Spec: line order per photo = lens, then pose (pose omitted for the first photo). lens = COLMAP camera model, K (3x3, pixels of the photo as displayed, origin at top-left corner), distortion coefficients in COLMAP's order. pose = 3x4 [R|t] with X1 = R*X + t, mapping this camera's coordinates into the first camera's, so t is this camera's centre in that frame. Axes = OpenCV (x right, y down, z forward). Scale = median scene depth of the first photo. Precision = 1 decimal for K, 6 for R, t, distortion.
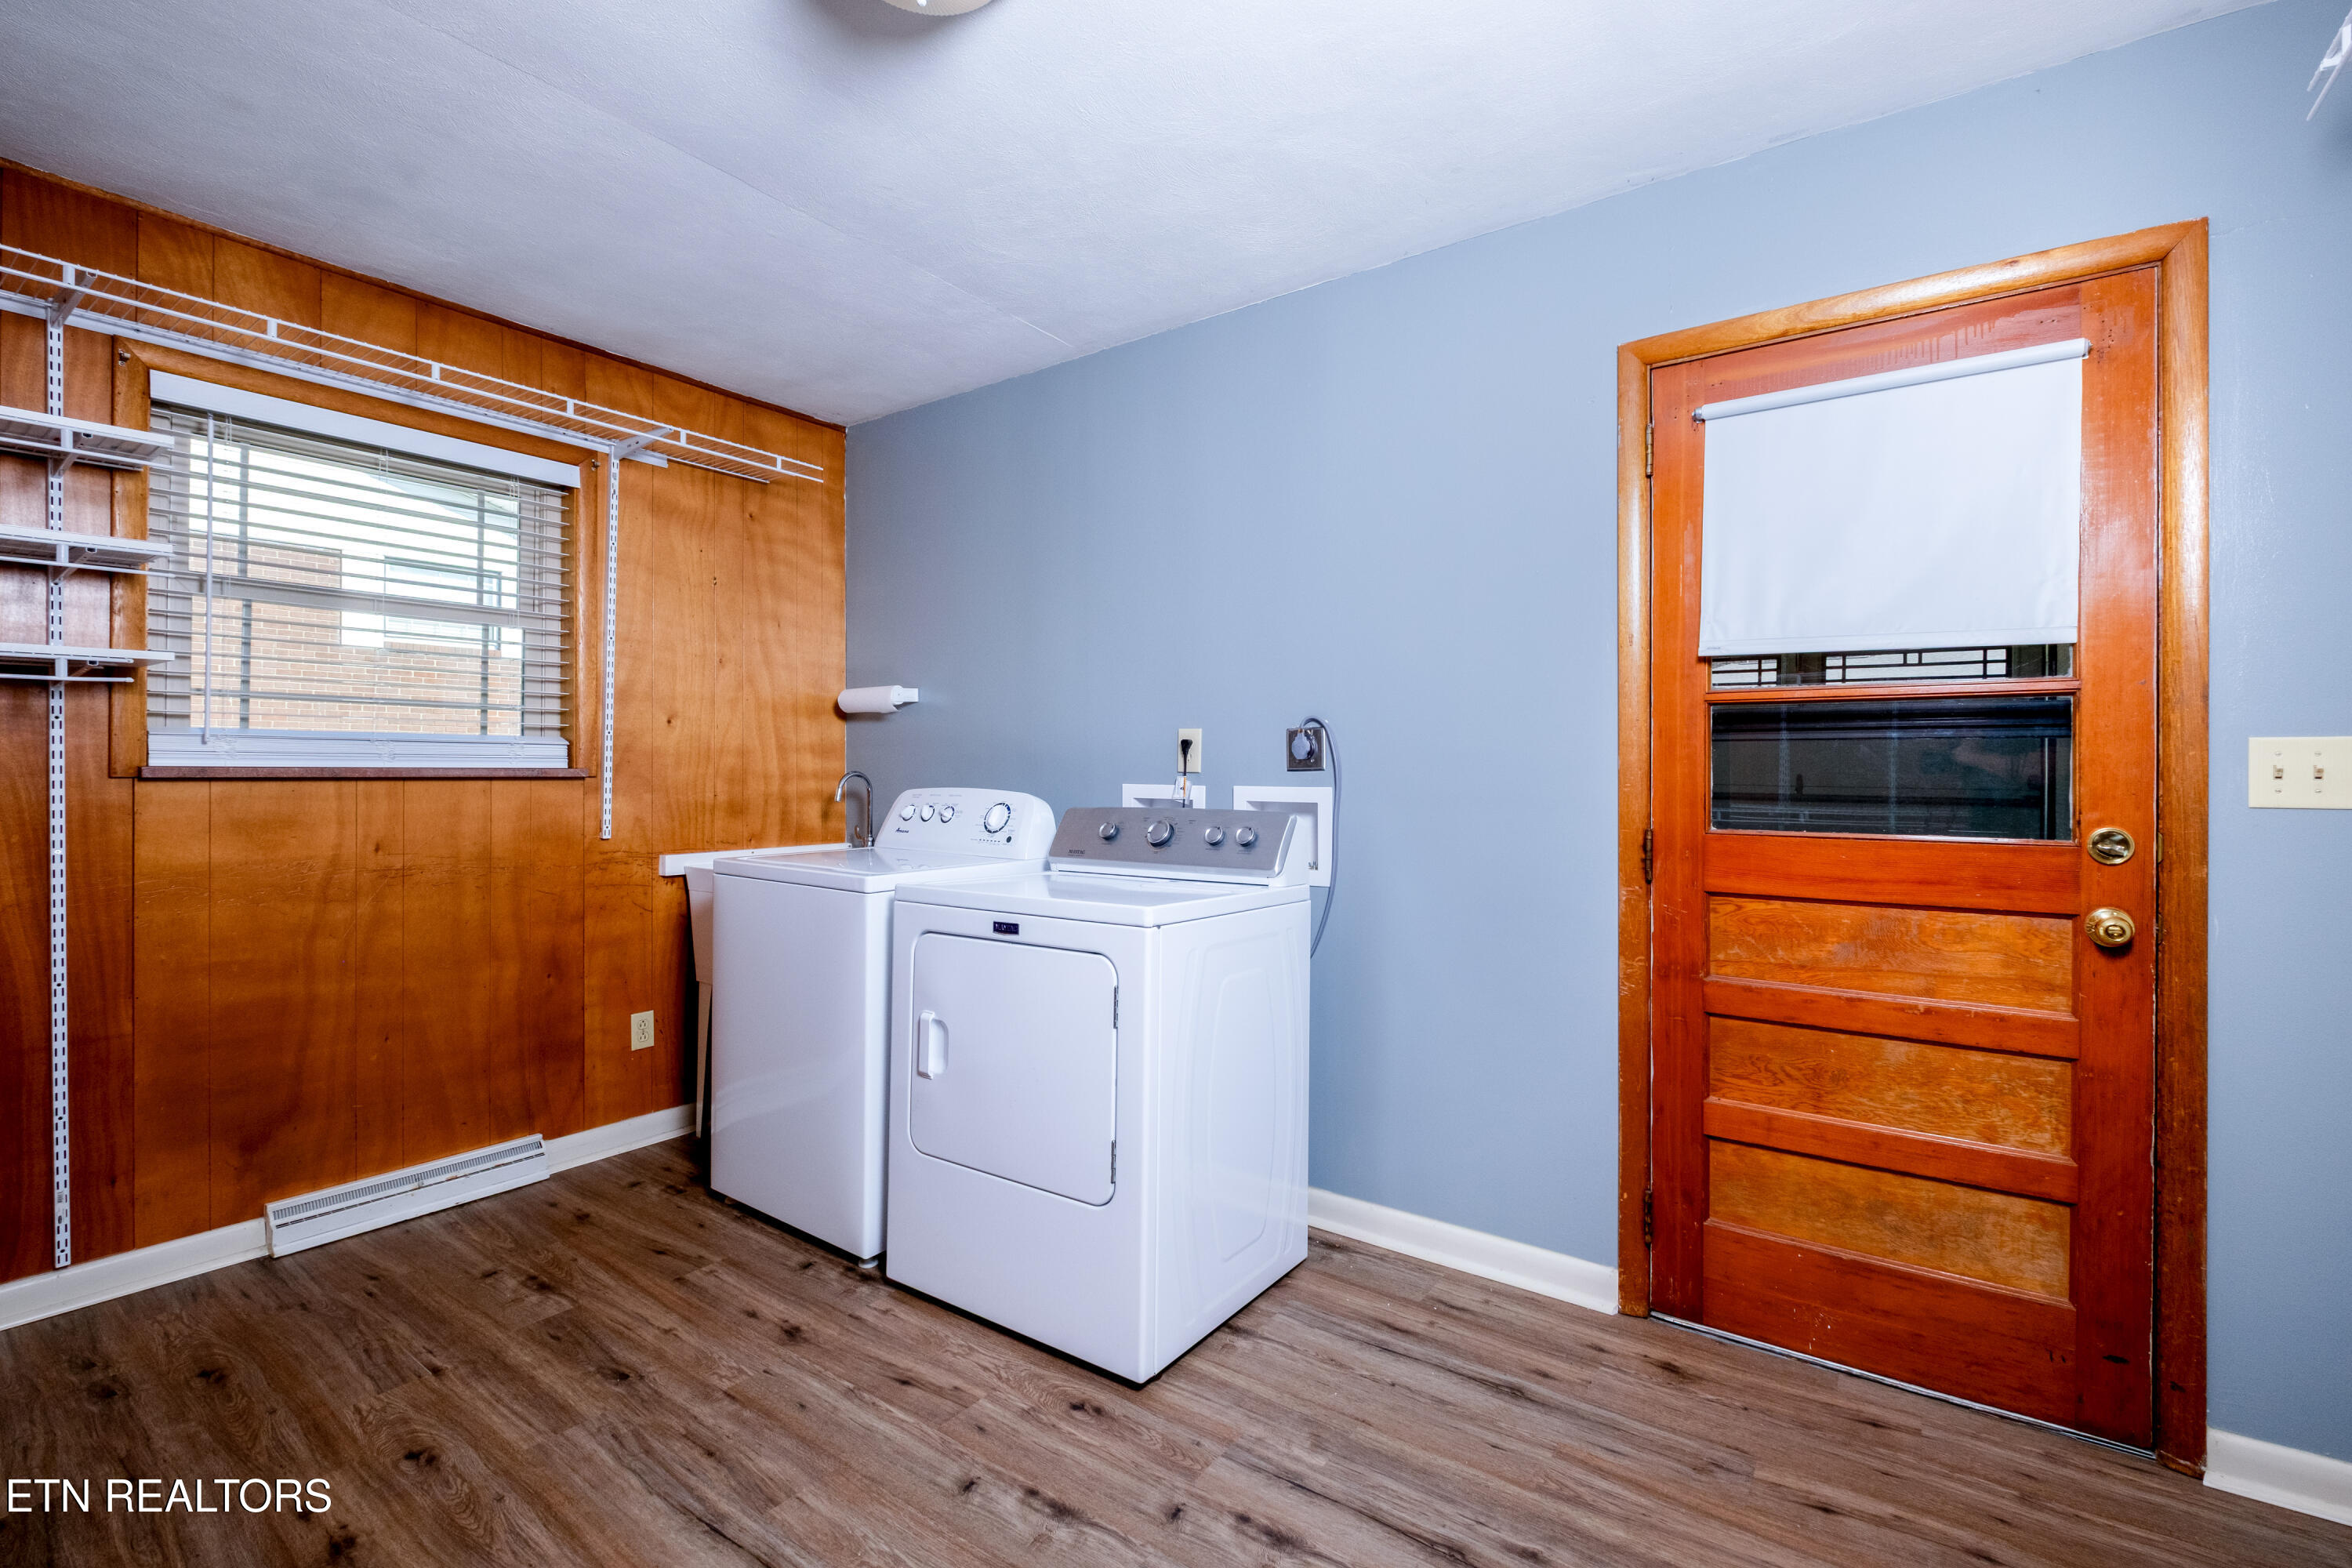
lens RADIAL K [[1045.1, 0, 1182.0], [0, 1045.1, 775.3], [0, 0, 1]] dist [-0.000968, -0.002711]
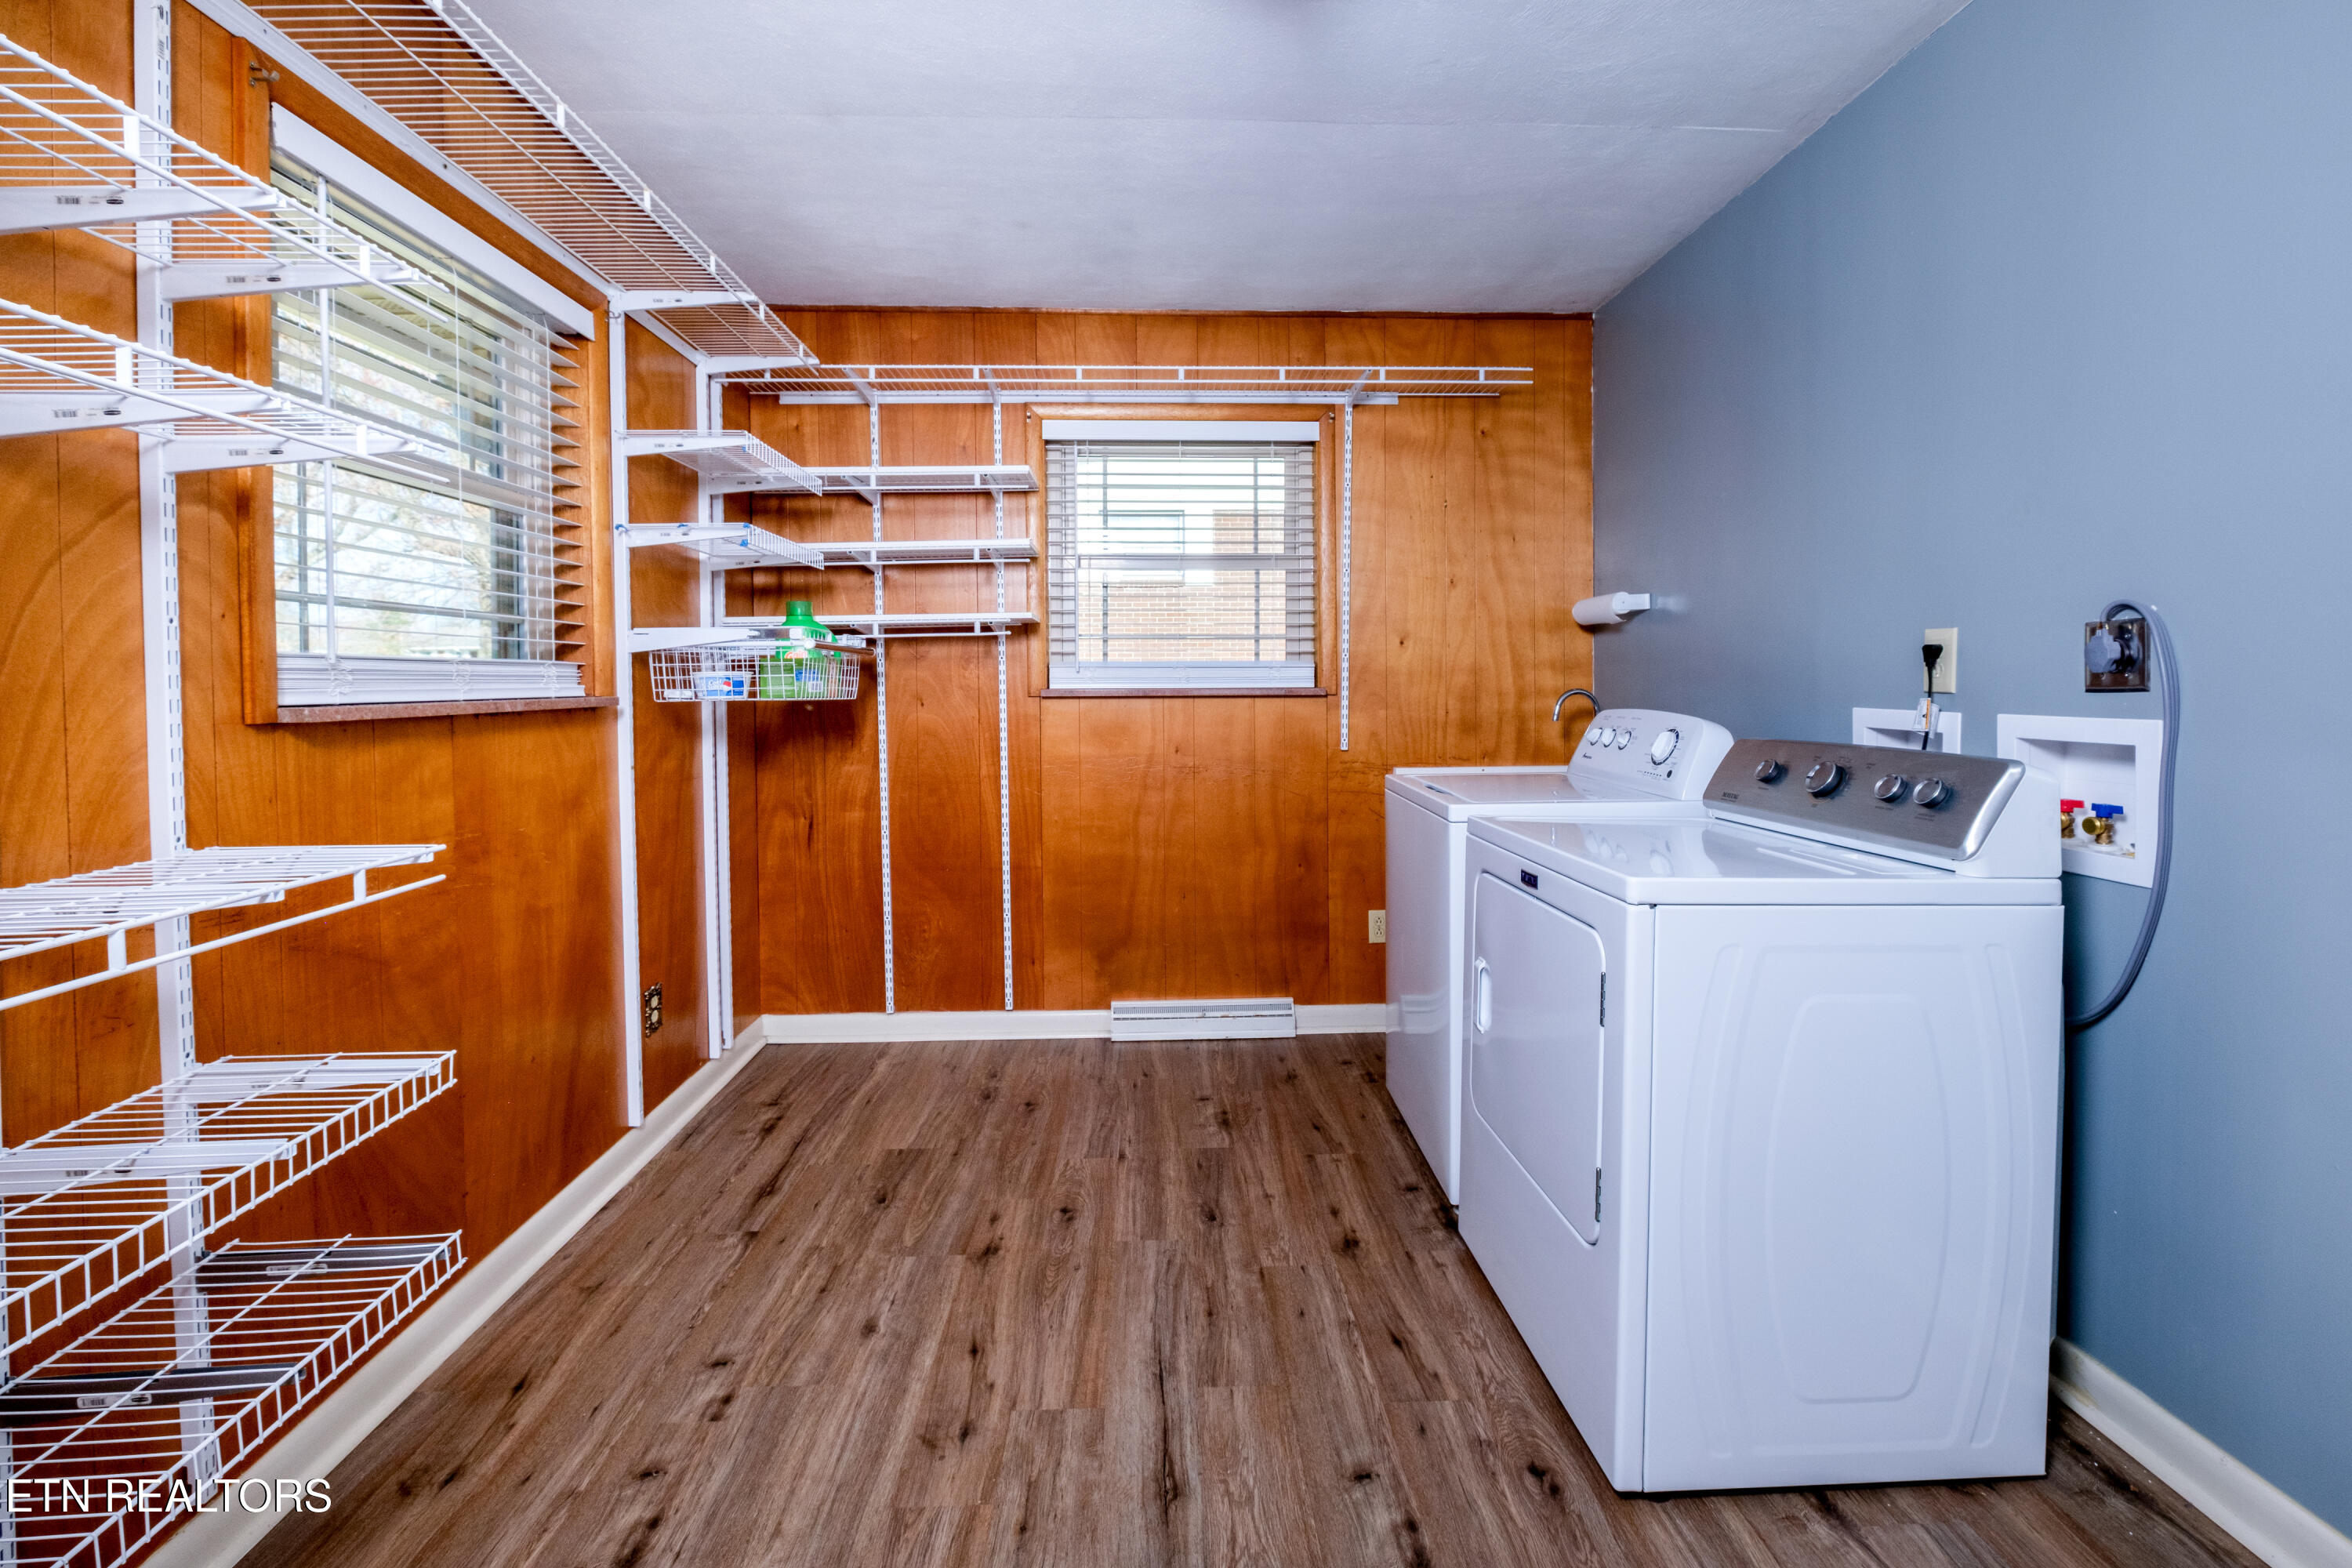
lens RADIAL K [[1045.1, 0, 1183.3], [0, 1045.1, 709.8], [0, 0, 1]] dist [-0.000968, -0.002711]
pose [[0.615245, 0.014642, -0.788200, 0.263724], [0.004572, 0.999744, 0.022140, -0.009618], [0.788322, -0.017225, 0.615021, 0.205984]]
